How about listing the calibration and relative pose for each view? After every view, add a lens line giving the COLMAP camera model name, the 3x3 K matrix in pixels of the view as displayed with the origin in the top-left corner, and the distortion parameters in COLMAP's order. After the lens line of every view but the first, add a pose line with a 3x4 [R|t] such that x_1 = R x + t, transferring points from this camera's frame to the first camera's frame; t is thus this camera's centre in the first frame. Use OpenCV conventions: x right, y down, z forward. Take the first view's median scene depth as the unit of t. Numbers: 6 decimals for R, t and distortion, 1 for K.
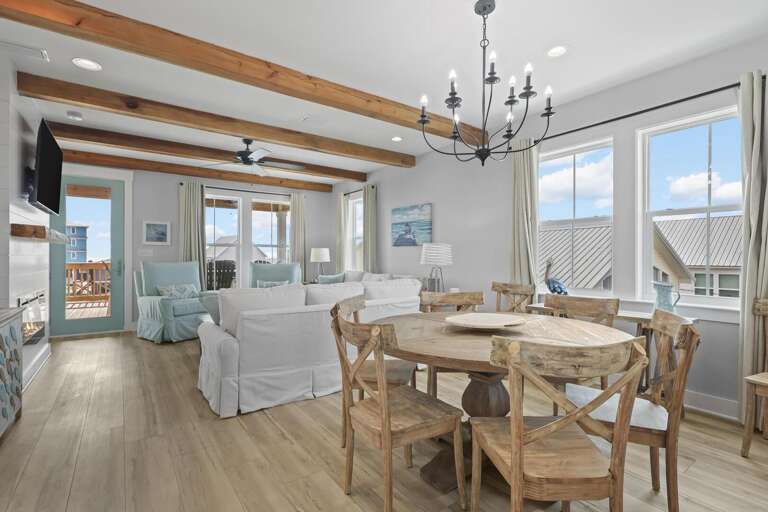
lens RADIAL K [[362.3, 0, 381.5], [0, 362.3, 256.1], [0, 0, 1]] dist [0.001428, 0.000599]
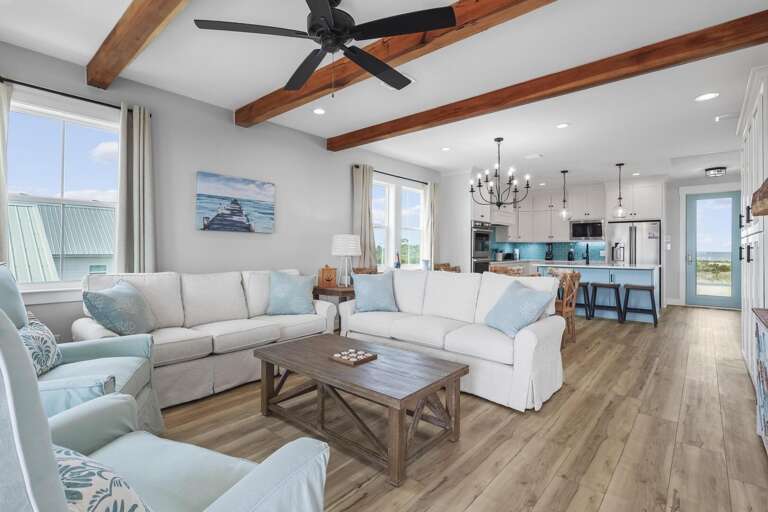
lens RADIAL K [[362.3, 0, 382.0], [0, 362.3, 253.1], [0, 0, 1]] dist [0.001428, 0.000599]
pose [[-0.233058, 0.006429, 0.972442, -0.713916], [0.006784, 0.999965, -0.004985, 0.020966], [-0.972439, 0.005435, -0.233093, 0.906356]]
